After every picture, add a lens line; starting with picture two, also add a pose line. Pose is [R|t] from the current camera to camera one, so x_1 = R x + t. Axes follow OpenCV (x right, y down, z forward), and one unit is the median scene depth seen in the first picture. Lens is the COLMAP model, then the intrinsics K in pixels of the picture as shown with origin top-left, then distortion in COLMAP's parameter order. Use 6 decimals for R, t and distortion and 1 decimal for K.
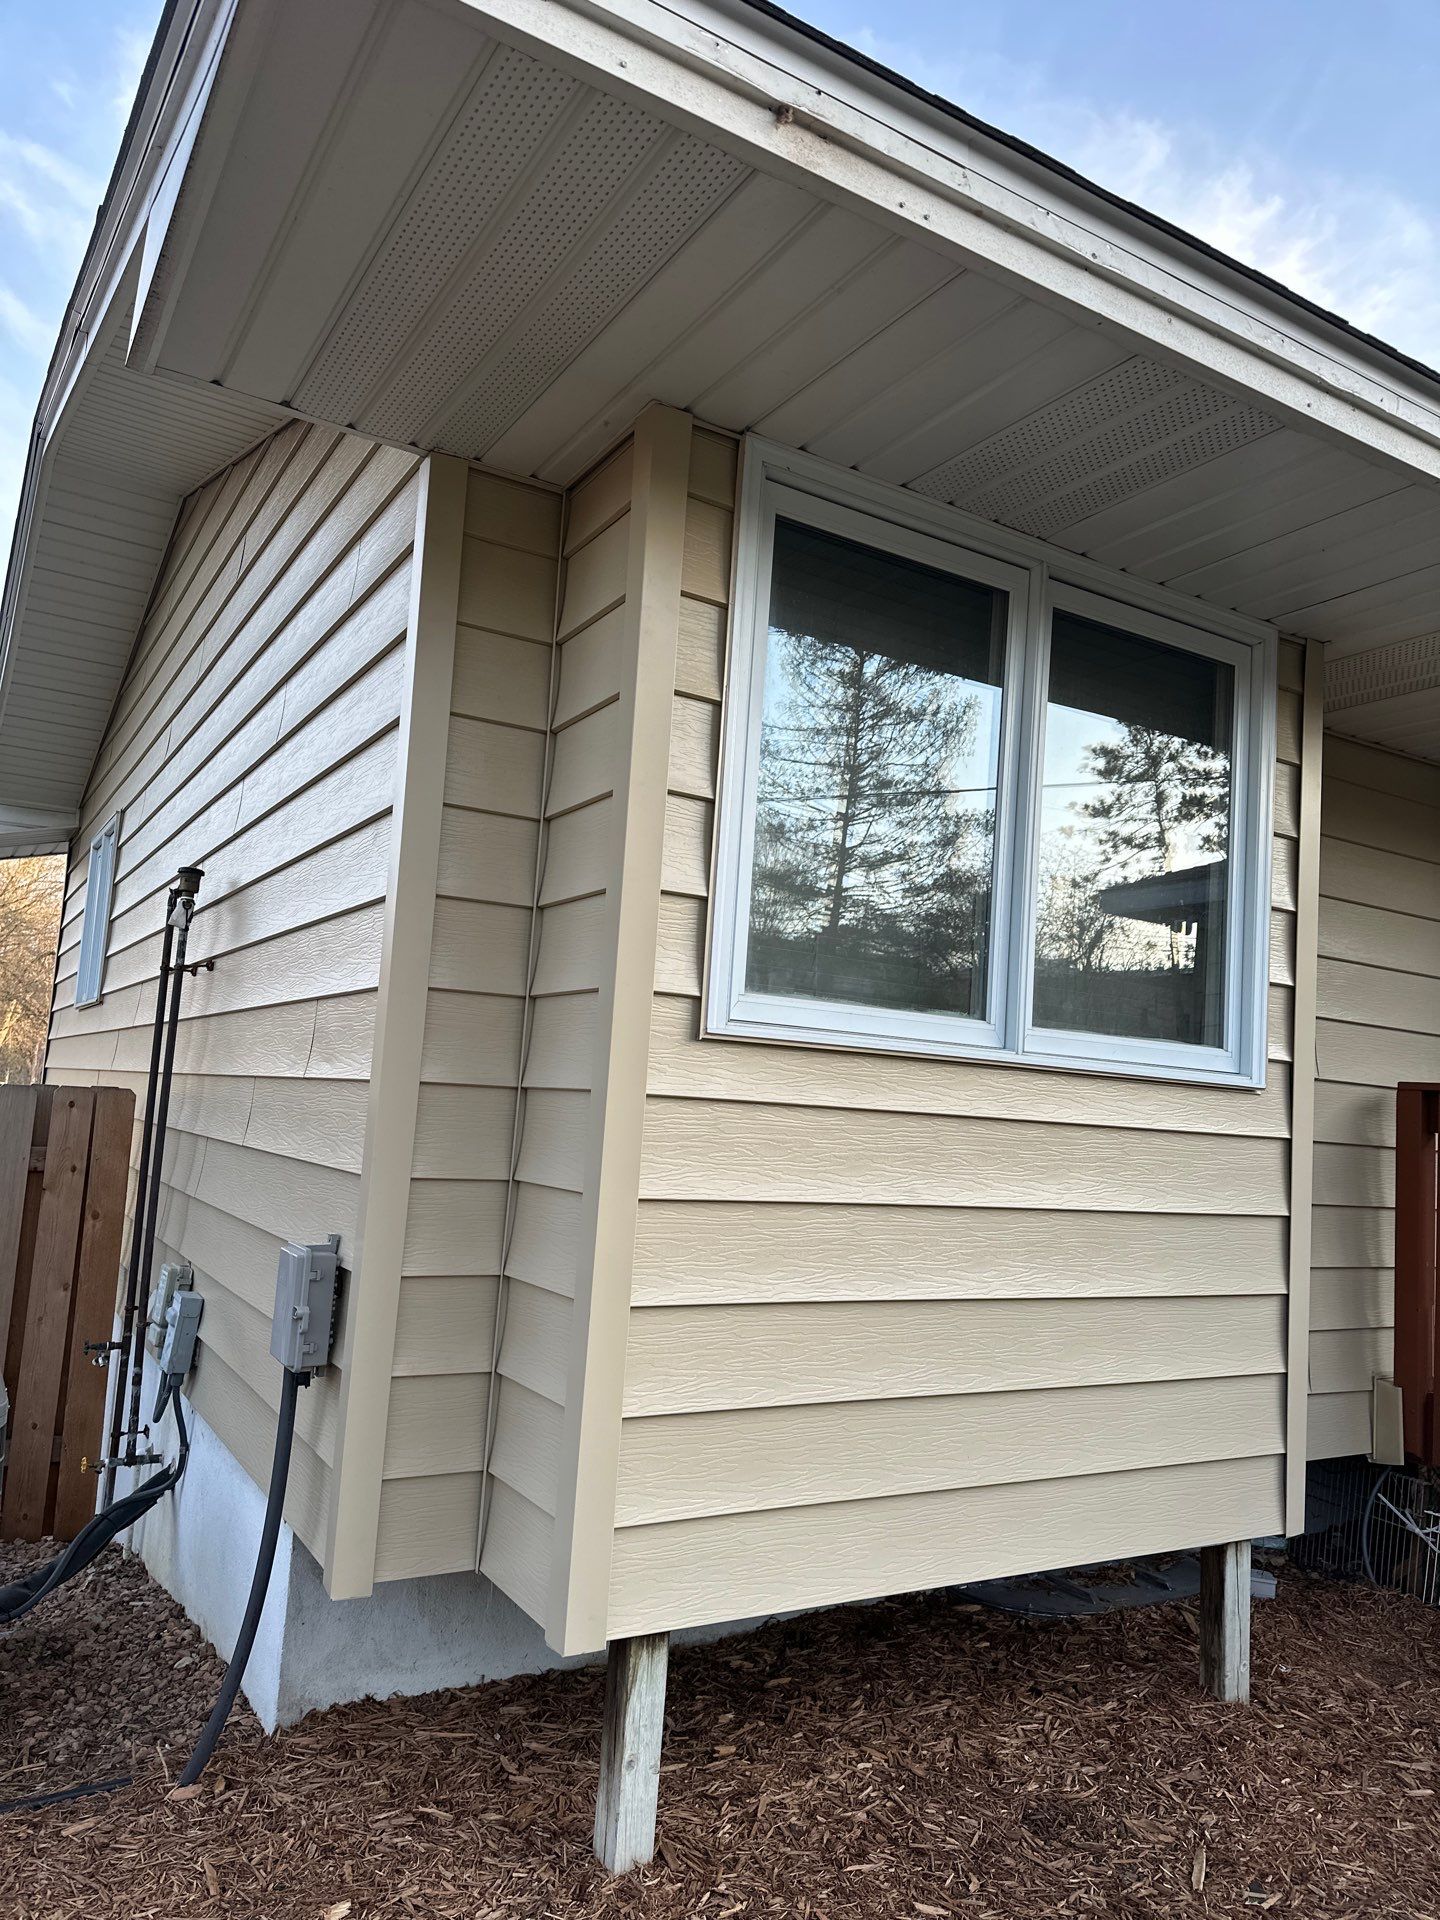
lens RADIAL K [[1348.3, 0, 720.6], [0, 1348.3, 963.0], [0, 0, 1]] dist [0.028110, -0.027611]
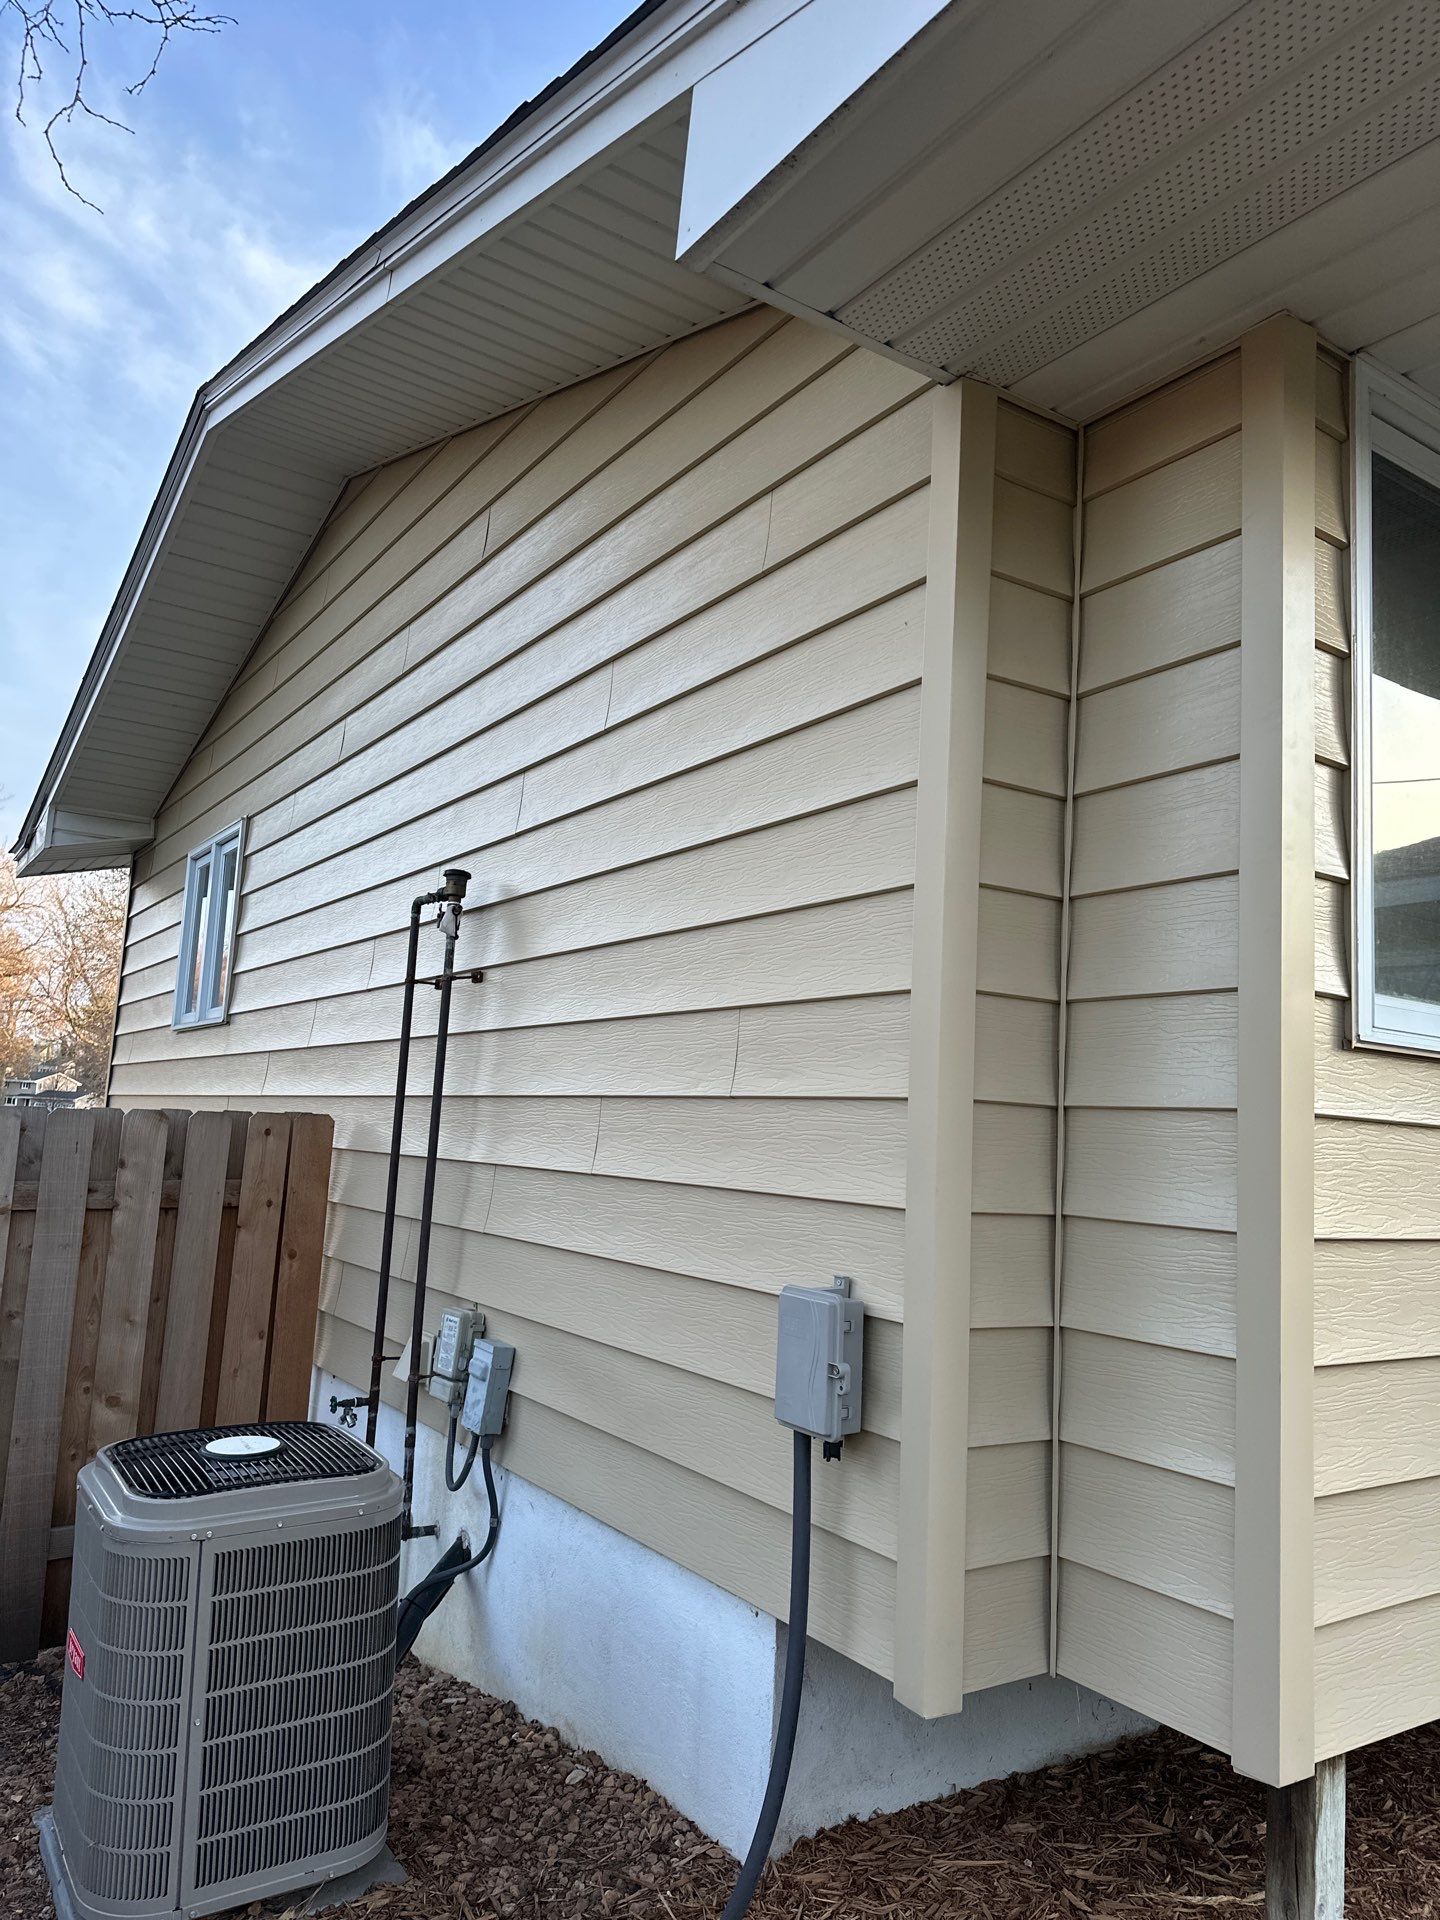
lens RADIAL K [[1348.3, 0, 725.6], [0, 1348.3, 953.5], [0, 0, 1]] dist [0.028110, -0.027611]
pose [[0.998696, -0.005953, 0.050710, -0.373062], [0.007080, 0.999731, -0.022086, 0.010764], [-0.050565, 0.022416, 0.998469, 0.129320]]
